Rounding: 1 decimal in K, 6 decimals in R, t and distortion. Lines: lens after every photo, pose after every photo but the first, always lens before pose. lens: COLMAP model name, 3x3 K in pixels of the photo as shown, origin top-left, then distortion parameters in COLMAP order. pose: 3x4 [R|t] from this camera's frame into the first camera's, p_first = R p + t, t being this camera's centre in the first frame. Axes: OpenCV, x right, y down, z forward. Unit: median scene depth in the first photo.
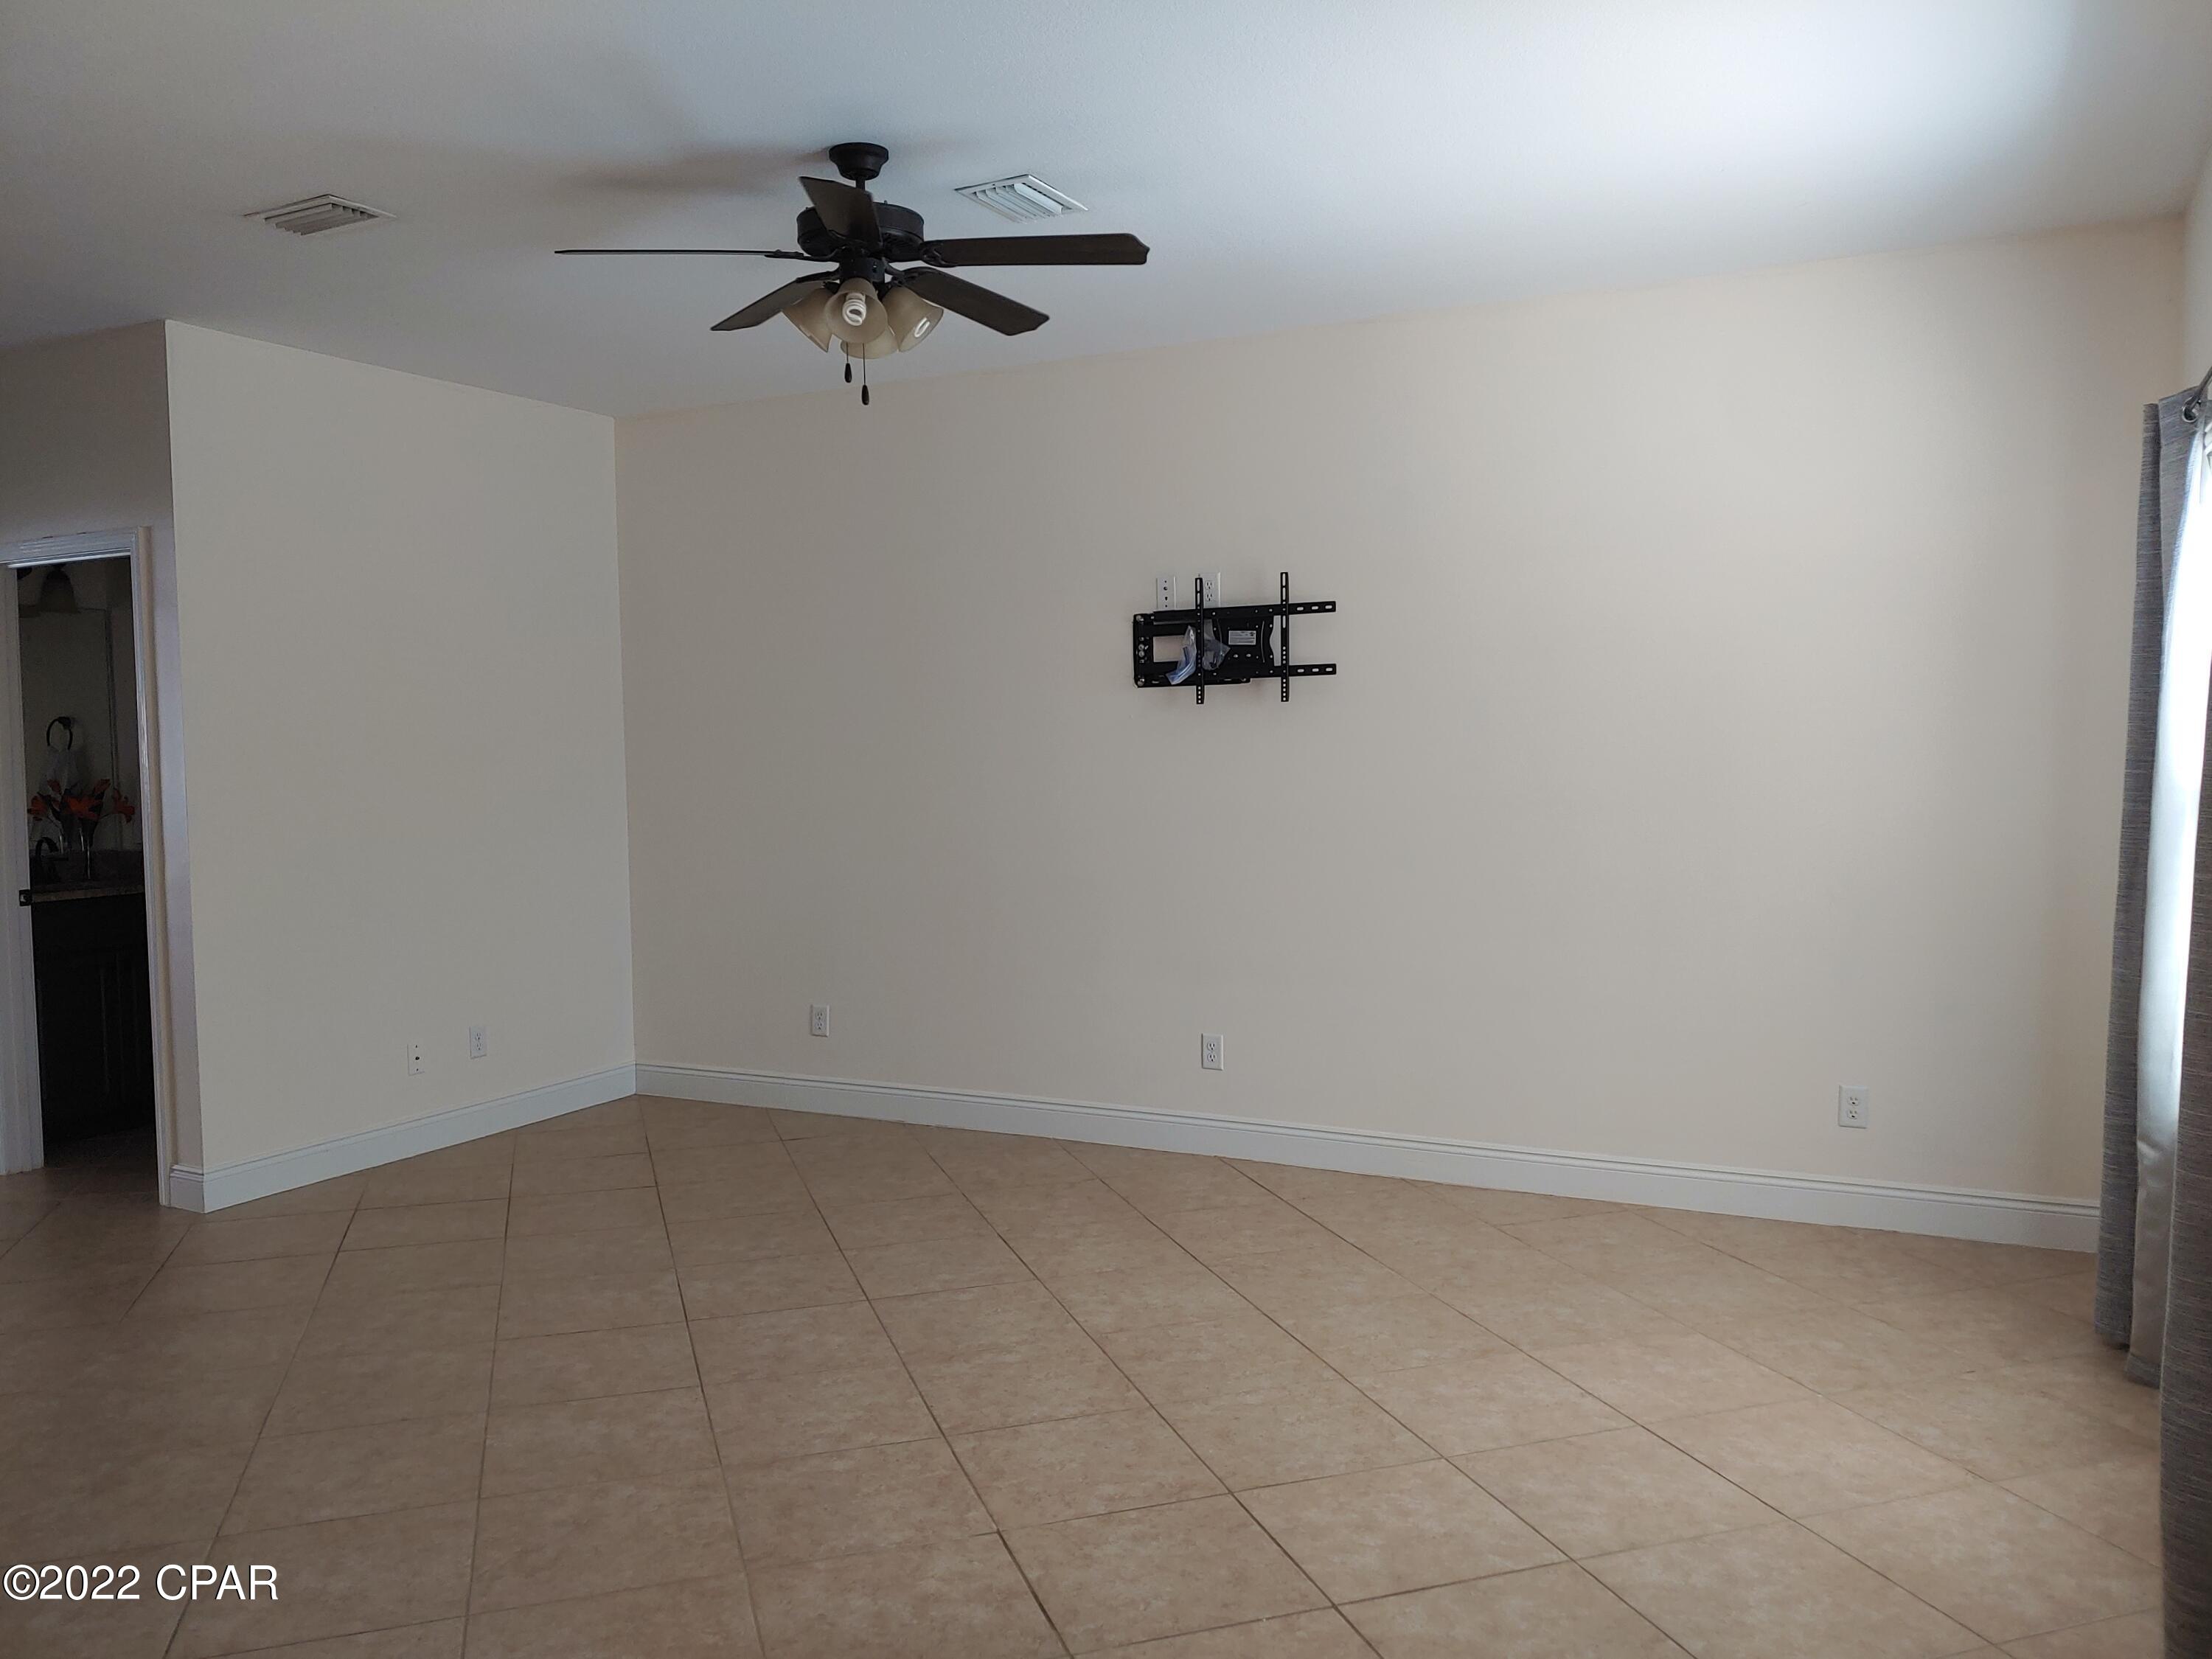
lens RADIAL K [[1724.8, 0, 1122.1], [0, 1724.8, 827.8], [0, 0, 1]] dist [-0.004072, -0.006983]
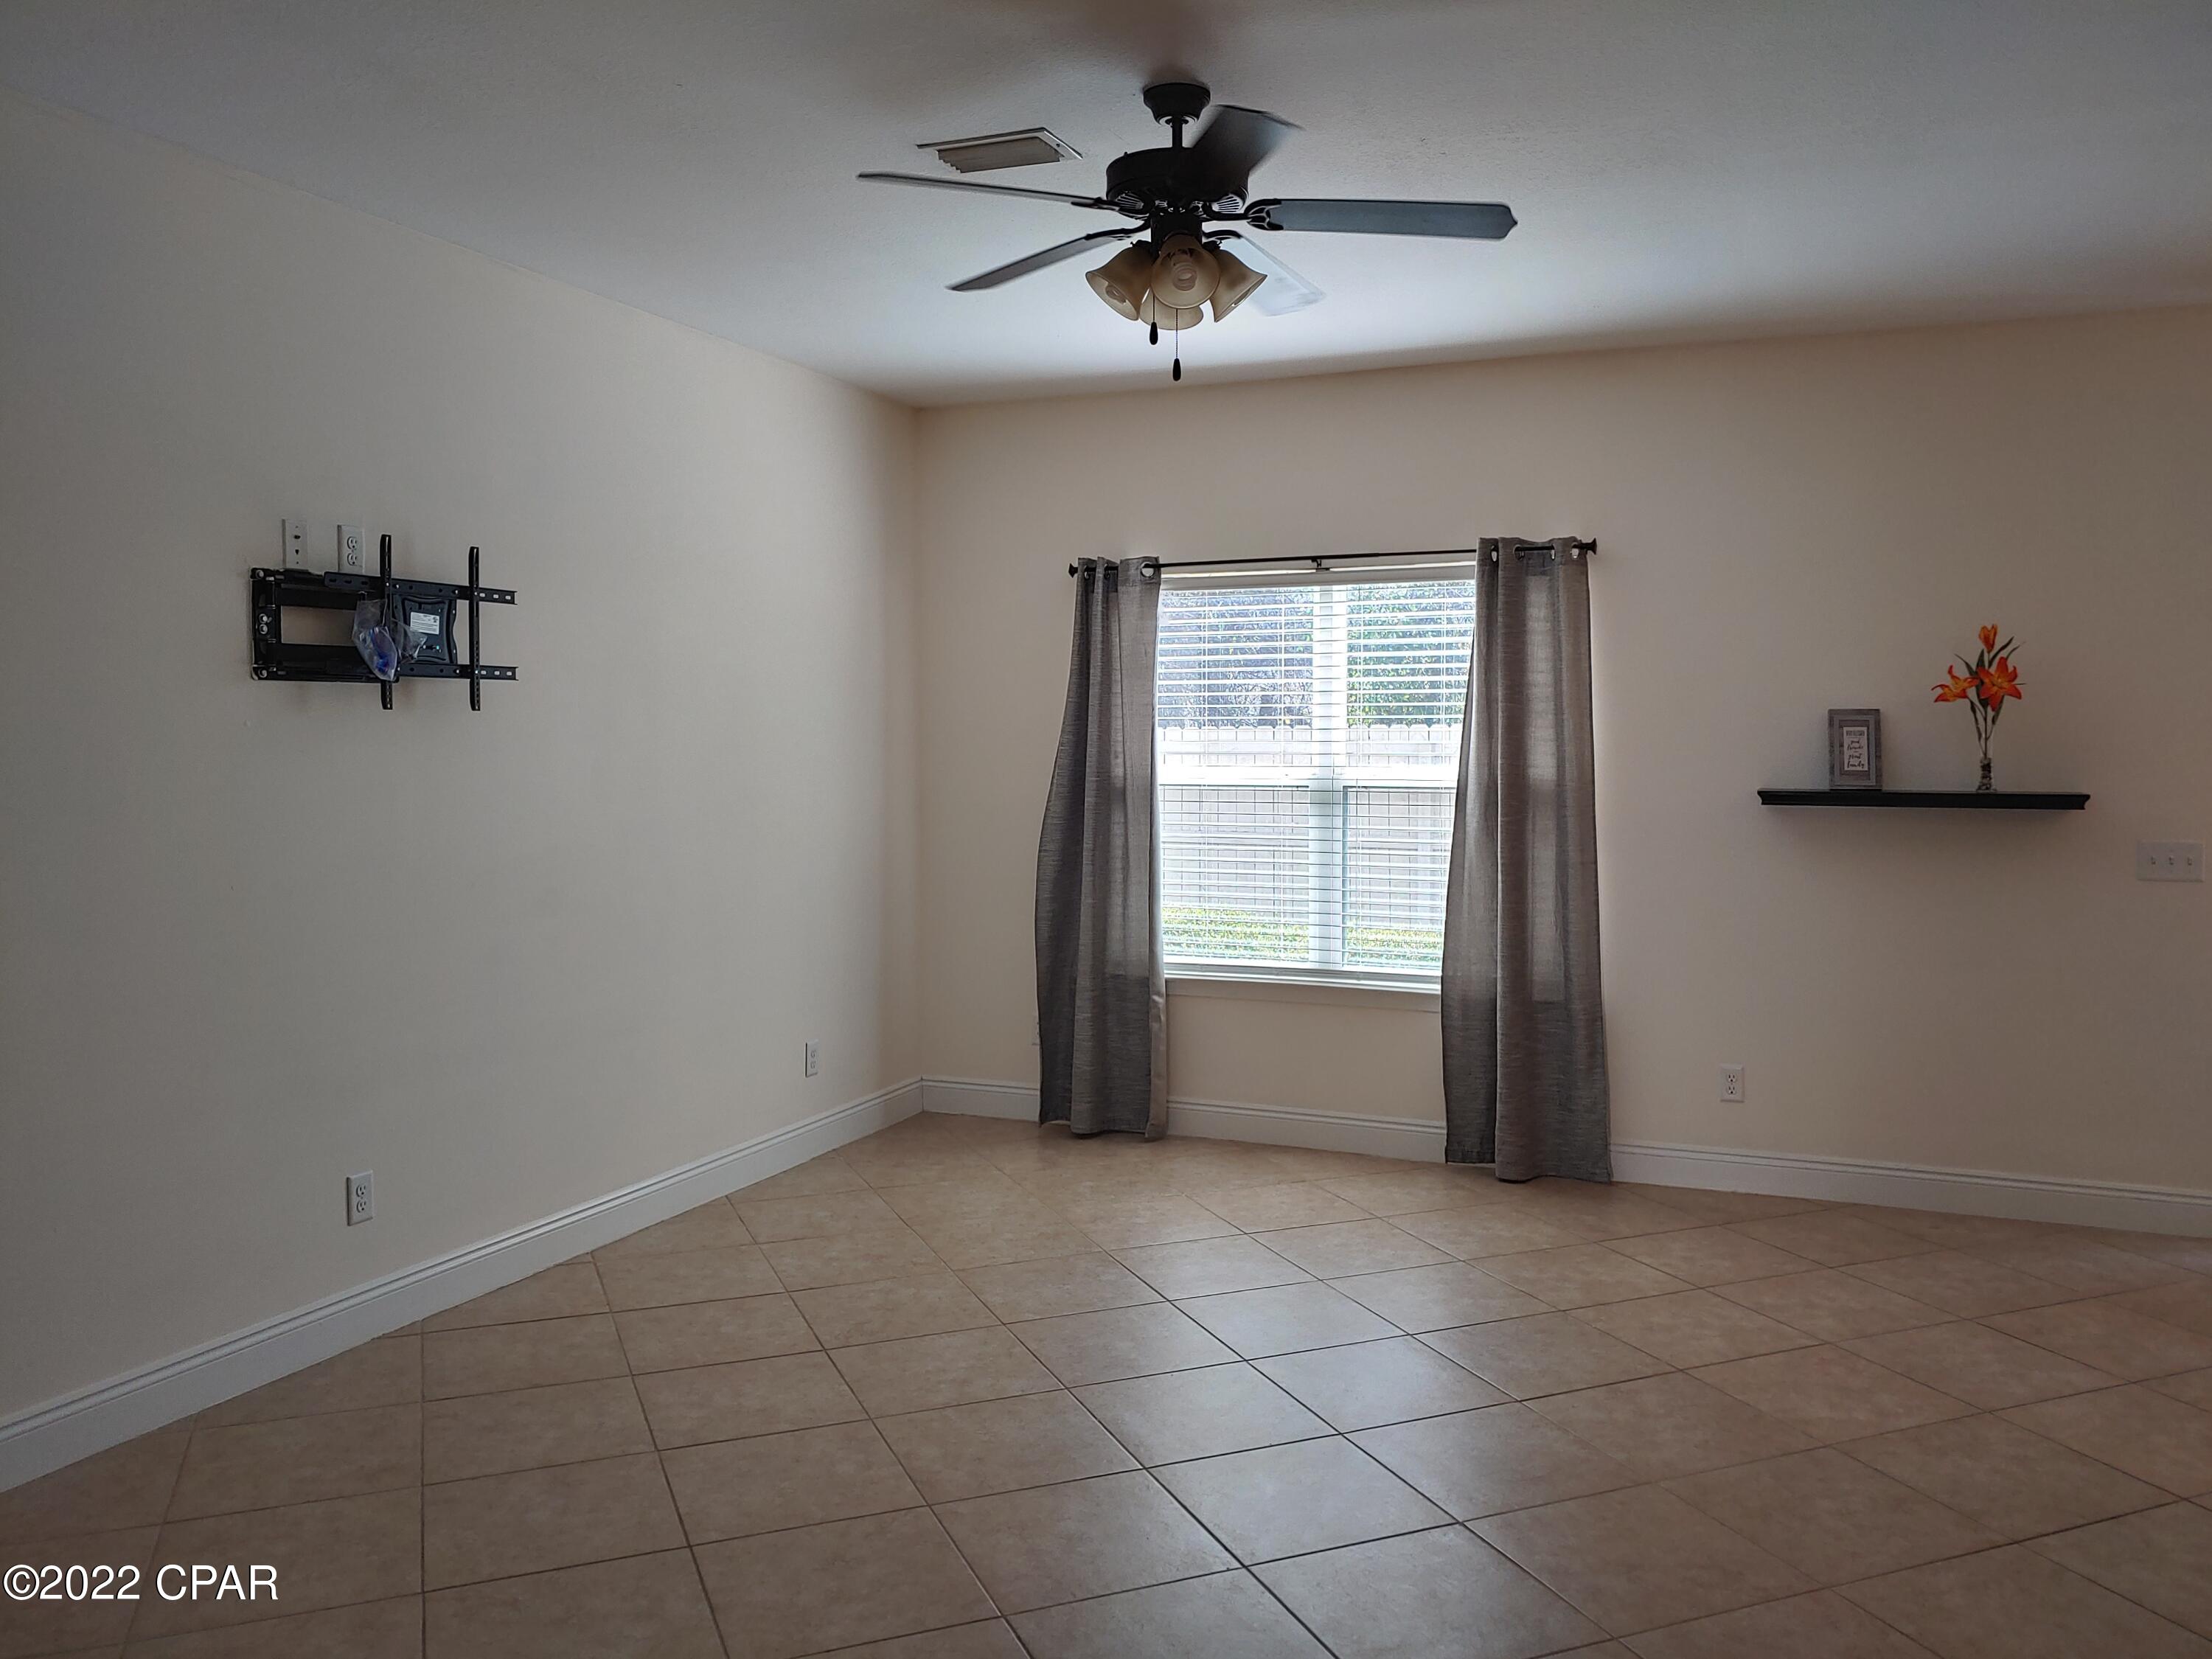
lens RADIAL K [[1724.8, 0, 1119.9], [0, 1724.8, 812.6], [0, 0, 1]] dist [-0.004072, -0.006983]
pose [[-0.082635, -0.025794, 0.996246, -0.711076], [0.057263, 0.997891, 0.030586, -0.033836], [-0.994933, 0.059575, -0.080983, 0.770465]]
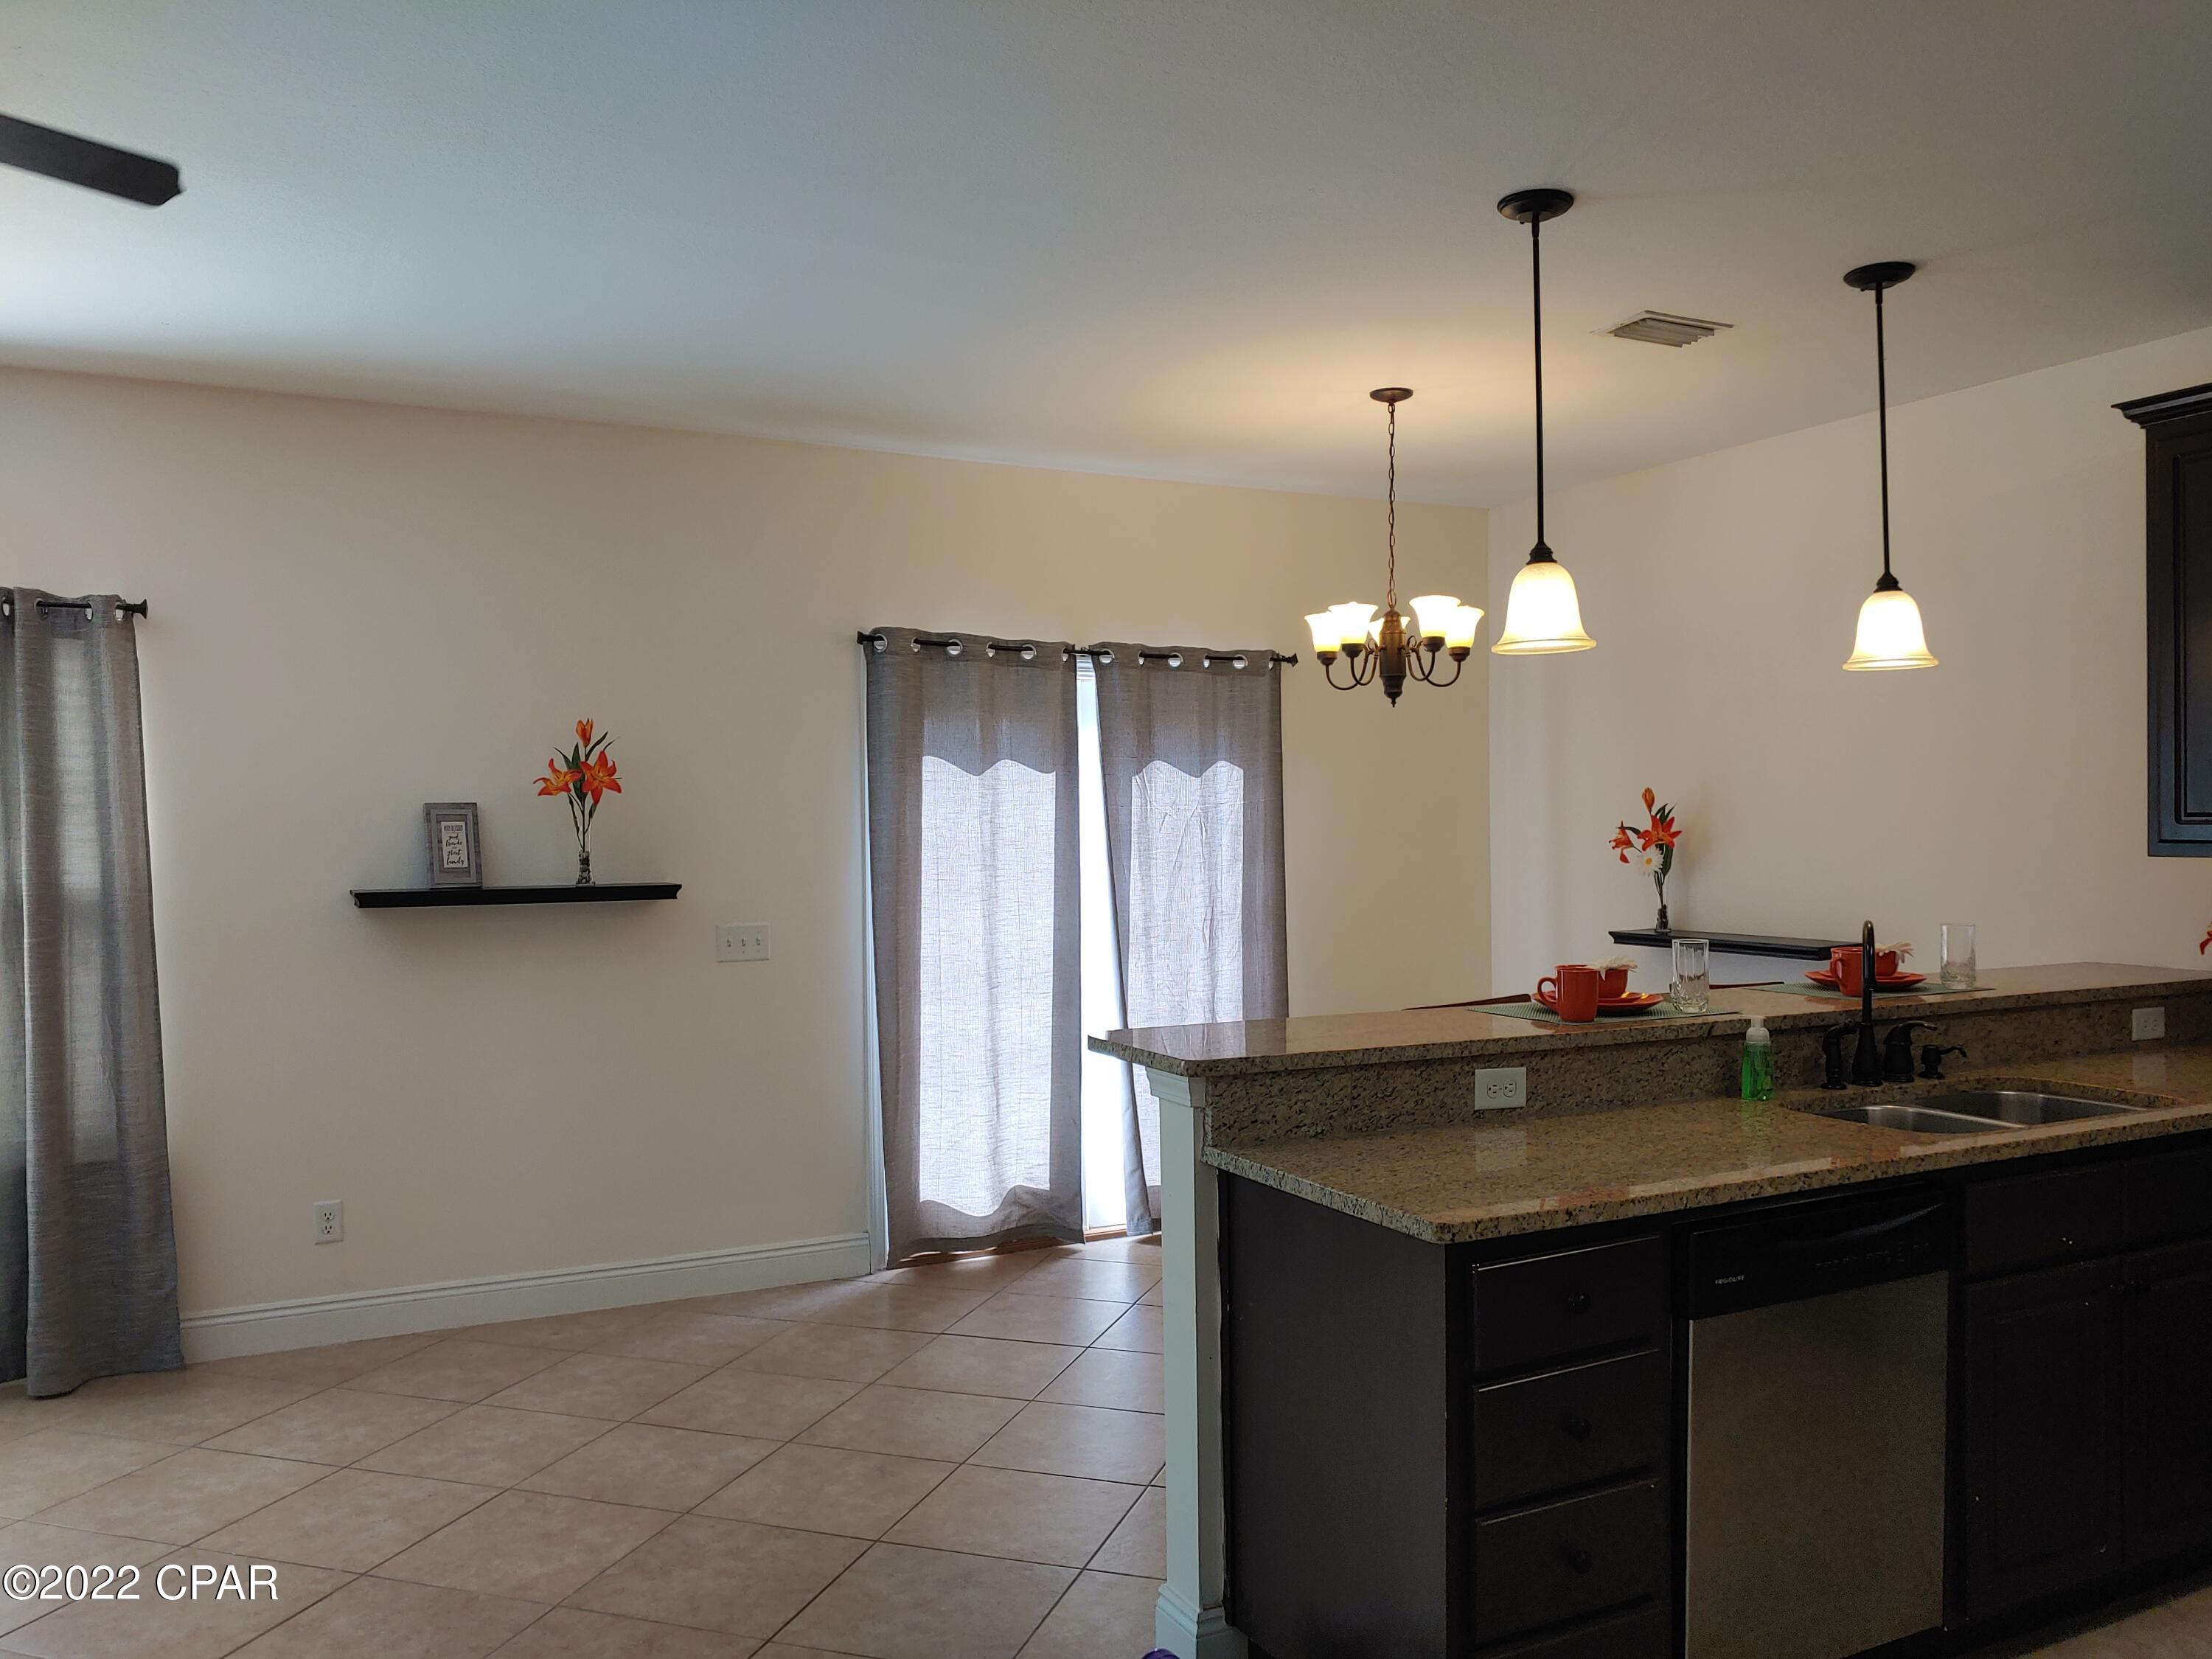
lens RADIAL K [[1724.8, 0, 1097.0], [0, 1724.8, 822.5], [0, 0, 1]] dist [-0.004072, -0.006983]
pose [[-0.813554, 0.027247, 0.580851, -0.603014], [0.058695, 0.997648, 0.035412, -0.039726], [-0.578520, 0.062902, -0.813239, 0.821461]]
